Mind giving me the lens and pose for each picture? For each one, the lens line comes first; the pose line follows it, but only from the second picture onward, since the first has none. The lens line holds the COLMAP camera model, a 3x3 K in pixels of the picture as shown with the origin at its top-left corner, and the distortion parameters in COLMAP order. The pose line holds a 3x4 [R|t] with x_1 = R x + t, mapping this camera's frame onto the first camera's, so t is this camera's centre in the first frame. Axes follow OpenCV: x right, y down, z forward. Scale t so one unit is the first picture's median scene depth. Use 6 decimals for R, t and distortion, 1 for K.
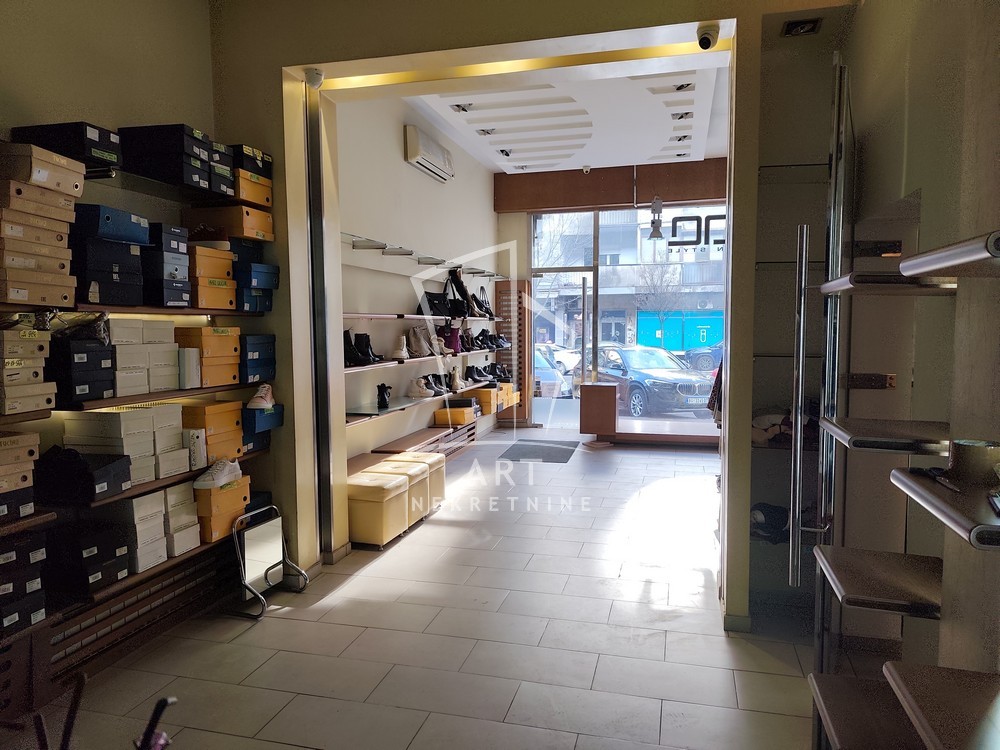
lens RADIAL K [[678.5, 0, 500.2], [0, 678.5, 374.8], [0, 0, 1]] dist [0.032531, -0.048582]
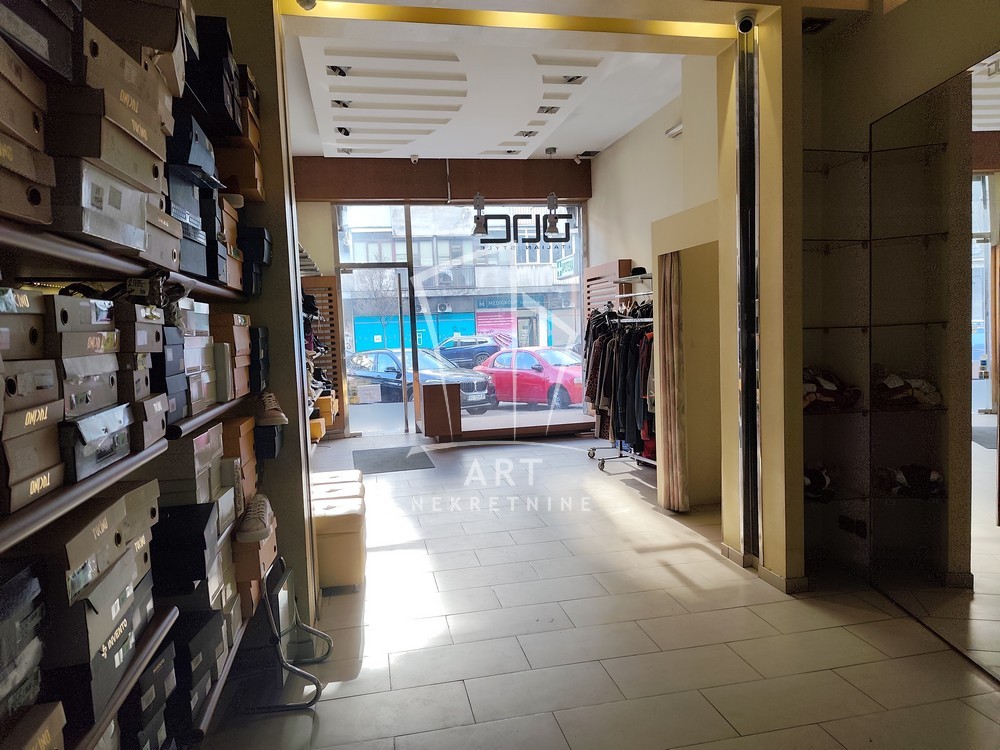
lens RADIAL K [[678.5, 0, 500.8], [0, 678.5, 372.7], [0, 0, 1]] dist [0.032531, -0.048582]
pose [[0.895557, -0.057760, 0.441182, -0.187057], [0.064354, 0.997927, 0.000018, 0.003751], [-0.440269, 0.028375, 0.897418, 0.093992]]
